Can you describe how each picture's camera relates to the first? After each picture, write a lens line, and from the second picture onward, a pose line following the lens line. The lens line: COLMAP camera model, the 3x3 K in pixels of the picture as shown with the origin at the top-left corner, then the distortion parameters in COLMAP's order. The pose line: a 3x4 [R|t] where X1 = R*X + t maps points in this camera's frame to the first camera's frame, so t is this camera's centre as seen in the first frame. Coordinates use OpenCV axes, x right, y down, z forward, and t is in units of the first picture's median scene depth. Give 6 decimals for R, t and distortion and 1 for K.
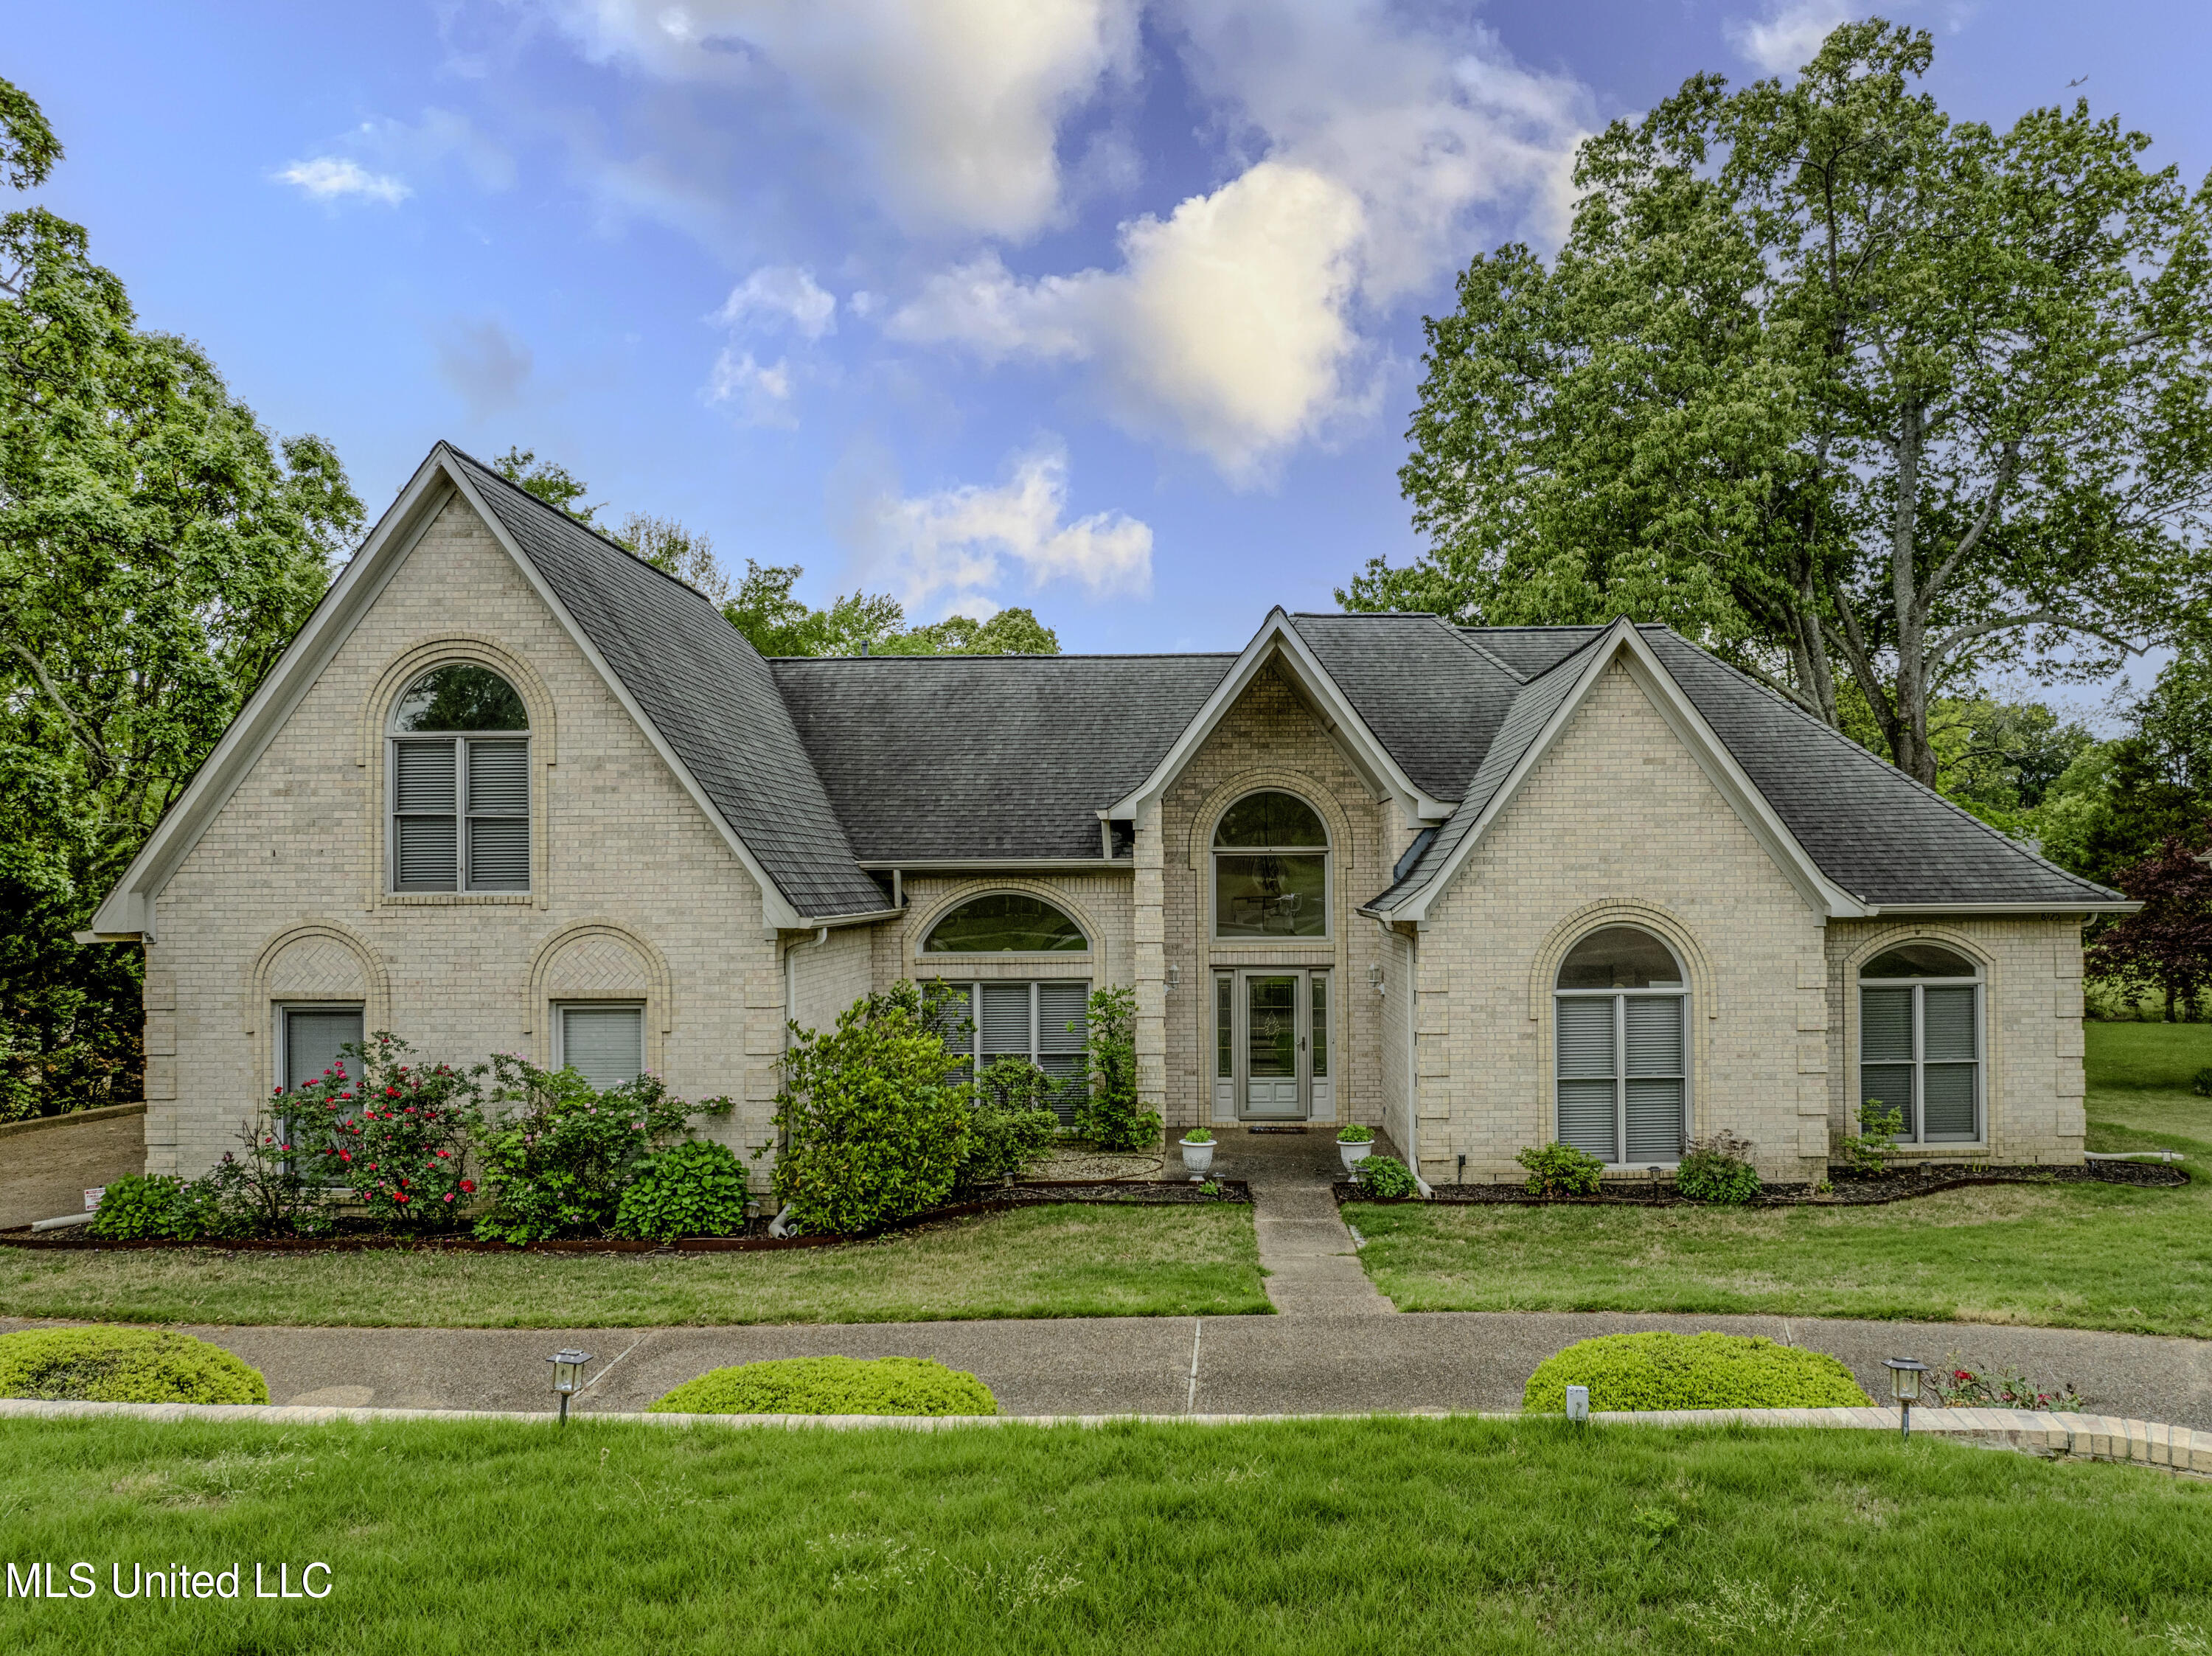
lens RADIAL K [[1565.0, 0, 1168.2], [0, 1565.0, 883.7], [0, 0, 1]] dist [-0.029472, -0.010785]
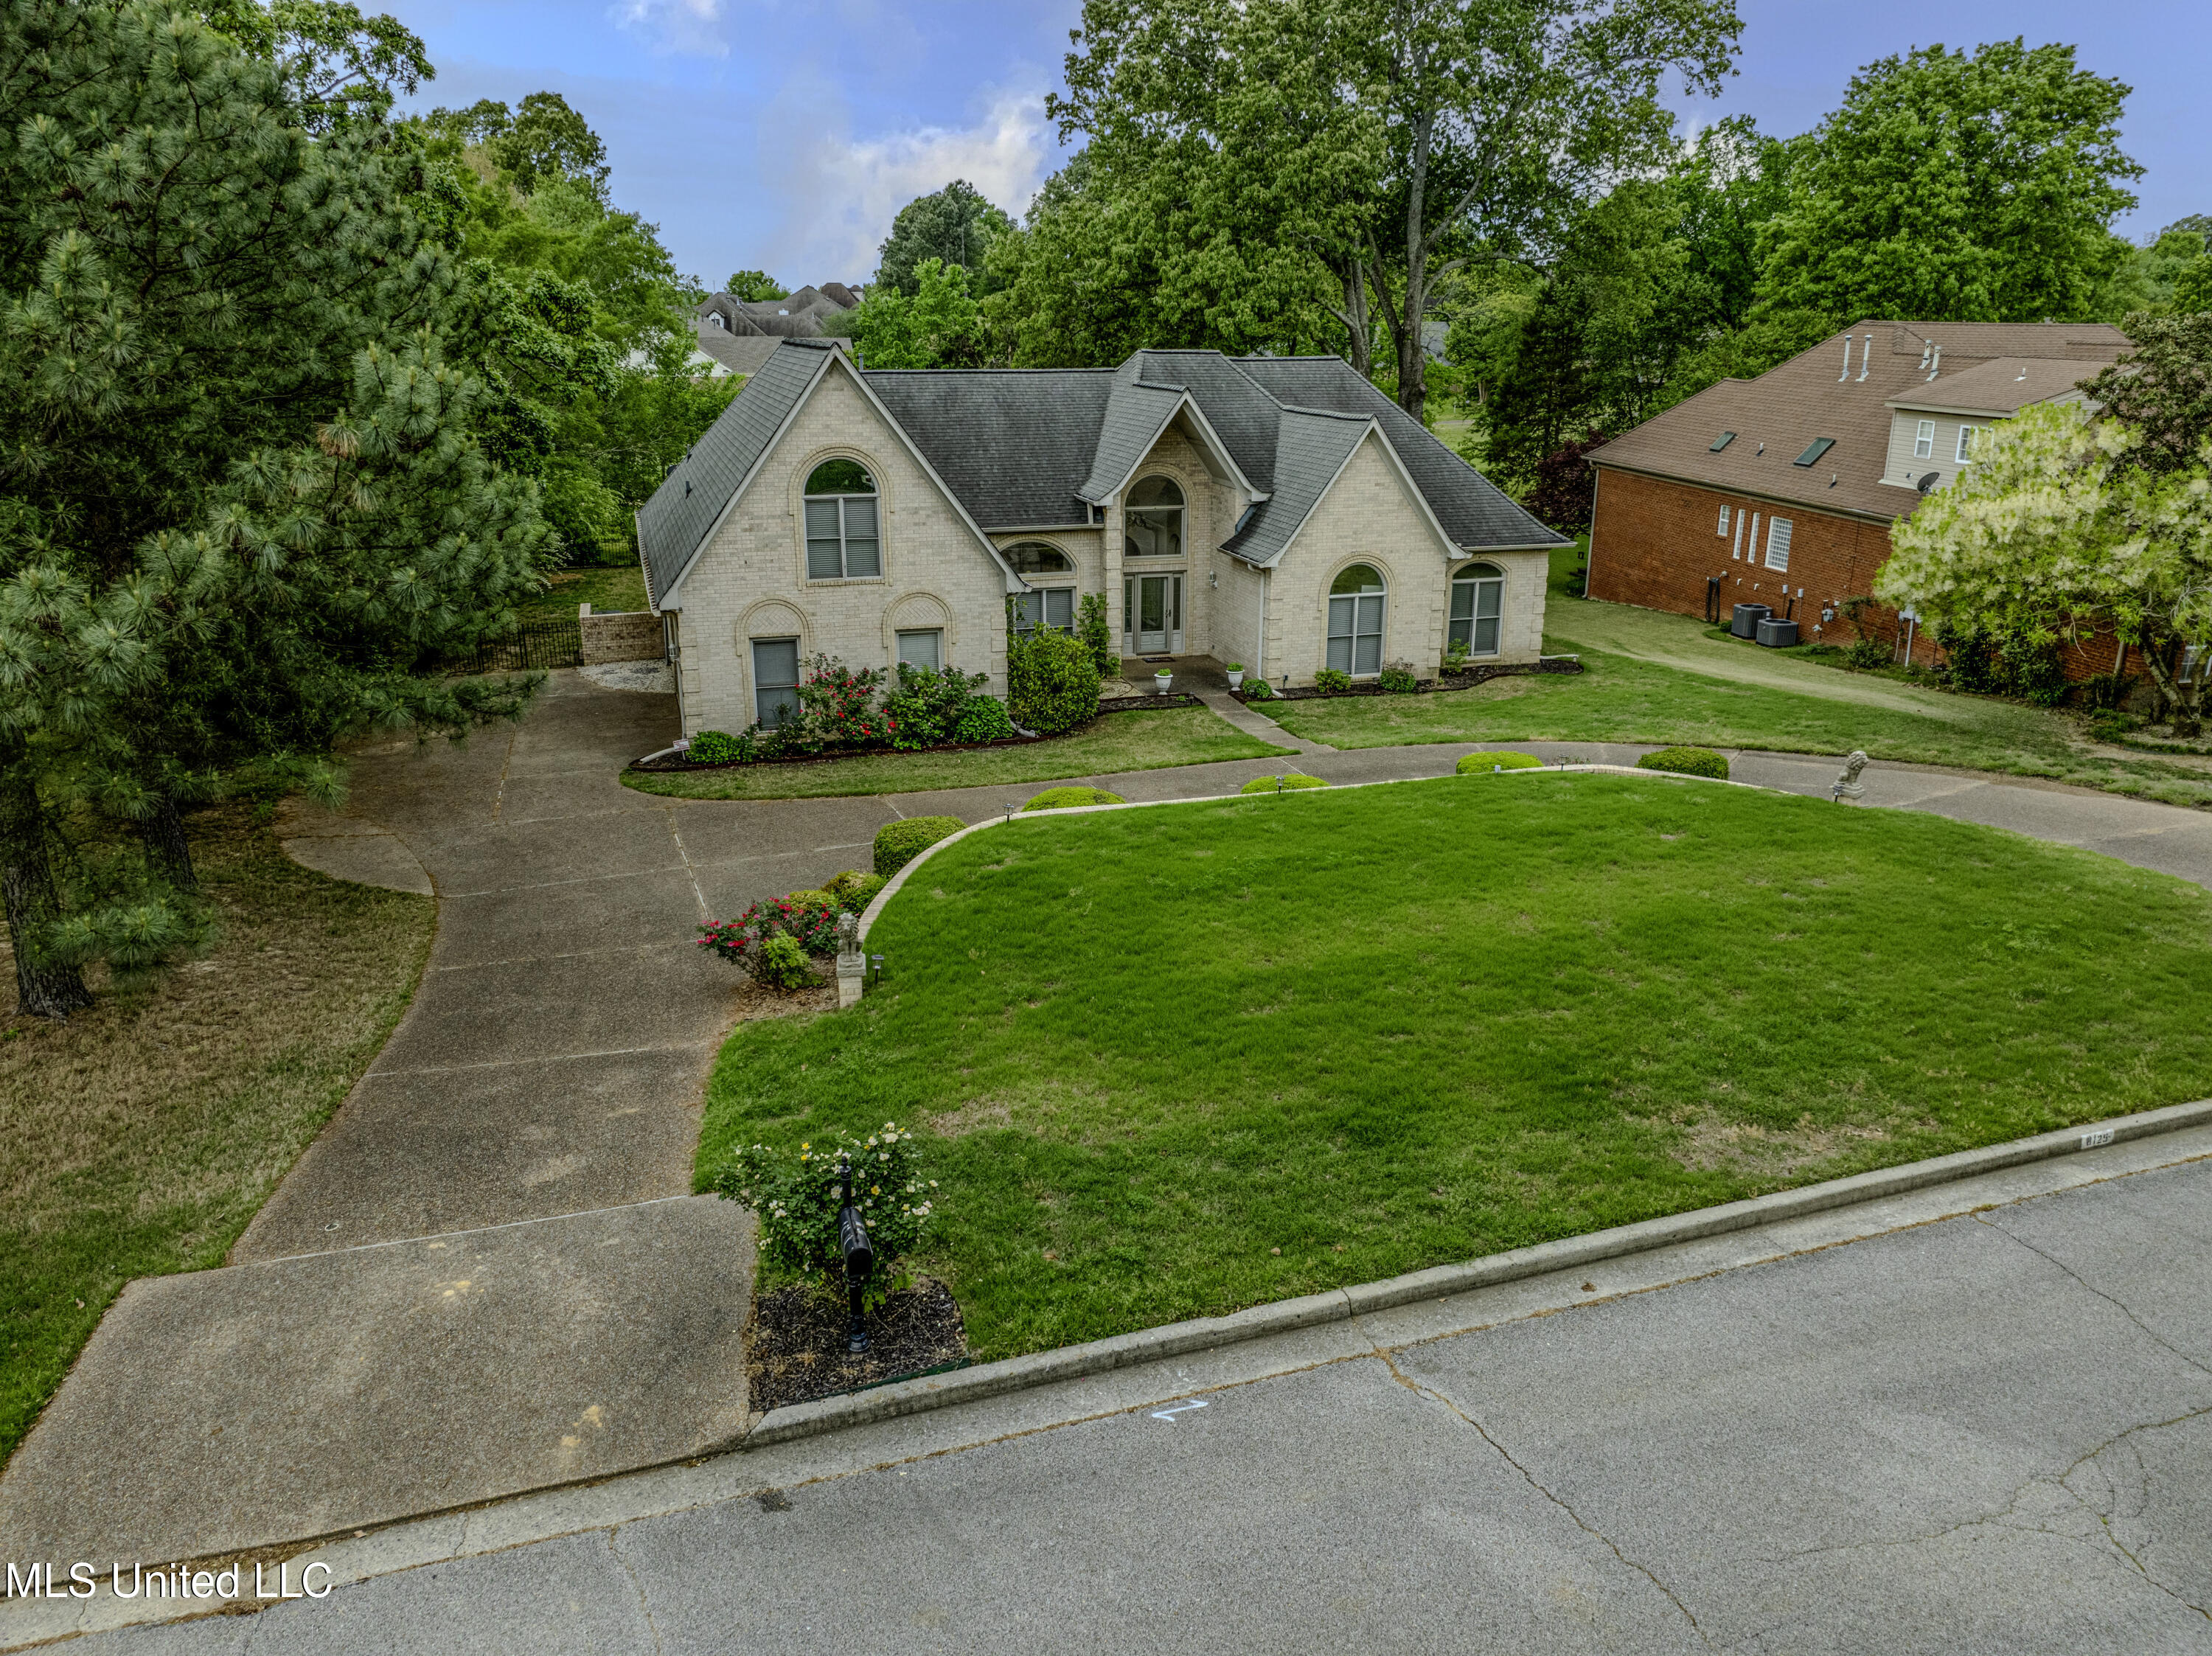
lens RADIAL K [[1565.0, 0, 1123.4], [0, 1565.0, 802.2], [0, 0, 1]] dist [-0.029472, -0.010785]
pose [[0.946526, -0.082812, 0.311817, -0.715623], [-0.015334, 0.953857, 0.299870, -0.302892], [-0.322262, -0.288616, 0.901581, -0.916858]]
